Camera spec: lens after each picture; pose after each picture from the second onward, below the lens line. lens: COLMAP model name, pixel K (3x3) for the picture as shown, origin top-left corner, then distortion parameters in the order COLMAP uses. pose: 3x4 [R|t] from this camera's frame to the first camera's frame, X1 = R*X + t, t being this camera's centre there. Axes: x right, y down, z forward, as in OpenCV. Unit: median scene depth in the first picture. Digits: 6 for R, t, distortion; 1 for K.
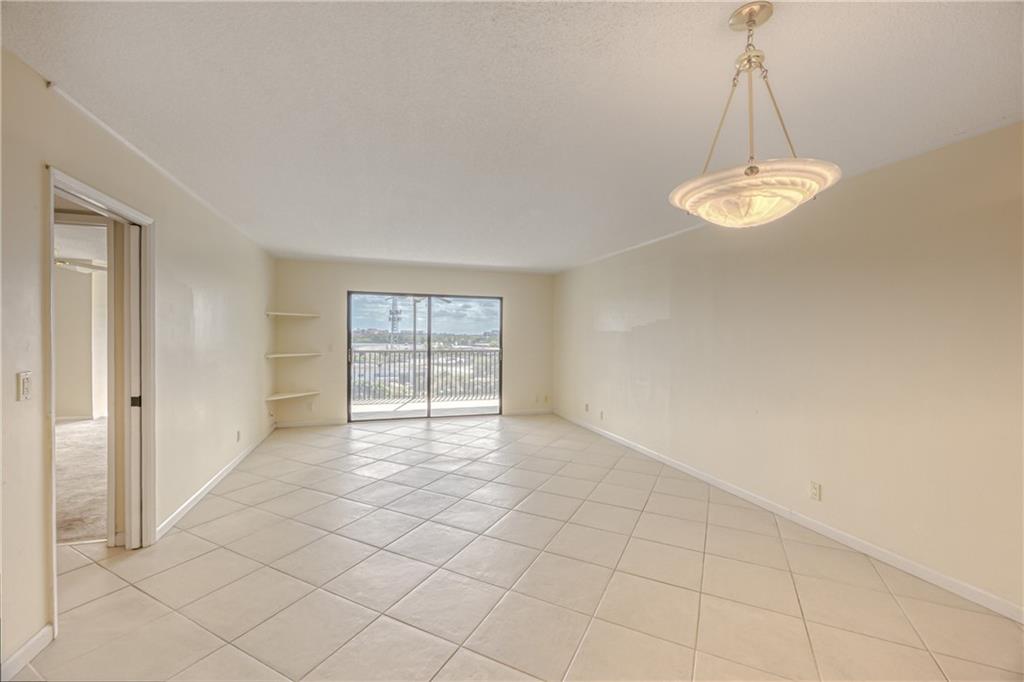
lens RADIAL K [[416.0, 0, 515.1], [0, 416.0, 342.1], [0, 0, 1]] dist [0.001393, -0.003779]
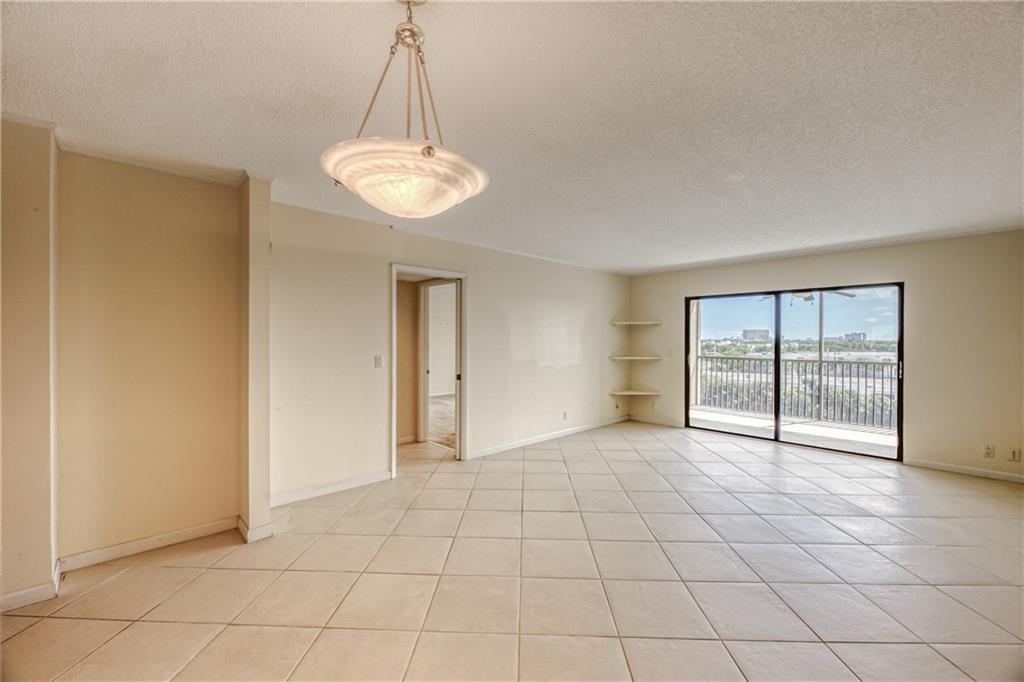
lens RADIAL K [[418.6, 0, 518.5], [0, 418.6, 336.6], [0, 0, 1]] dist [0.000846, -0.004554]
pose [[0.419214, -0.014344, -0.907774, 0.351898], [-0.014538, 0.999641, -0.022510, 0.001883], [0.907771, 0.022633, 0.418855, 0.195789]]
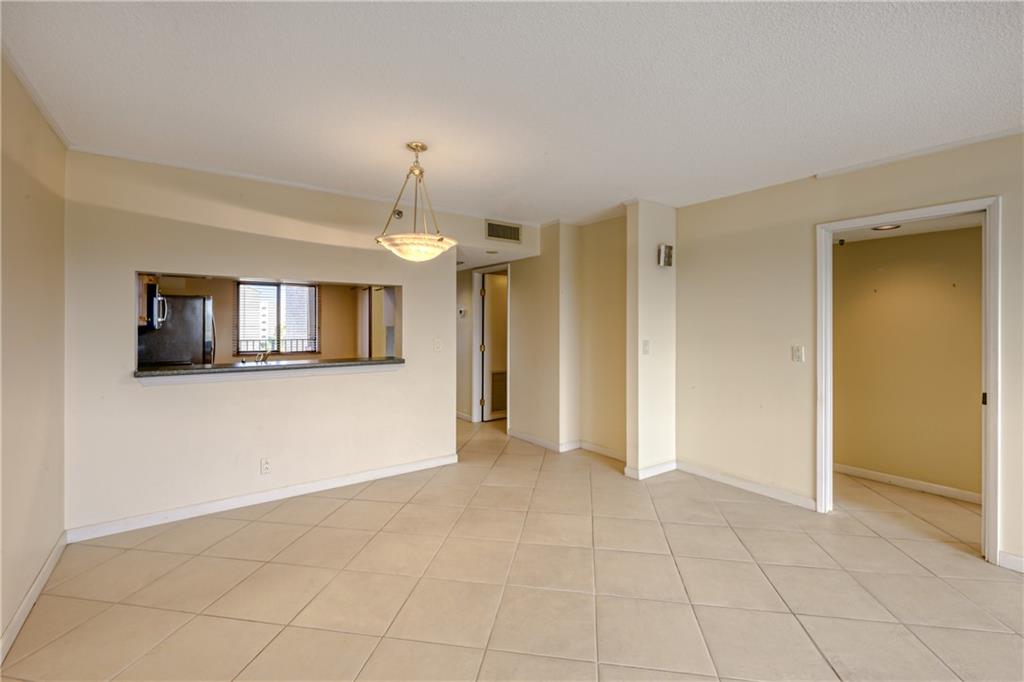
lens RADIAL K [[440.5, 0, 504.0], [0, 440.5, 337.3], [0, 0, 1]] dist [0.009814, -0.000011]
pose [[-0.961788, -0.001047, -0.273793, 0.167301], [-0.012076, 0.999182, 0.038599, -0.007888], [0.273528, 0.040431, -0.961014, 0.690123]]
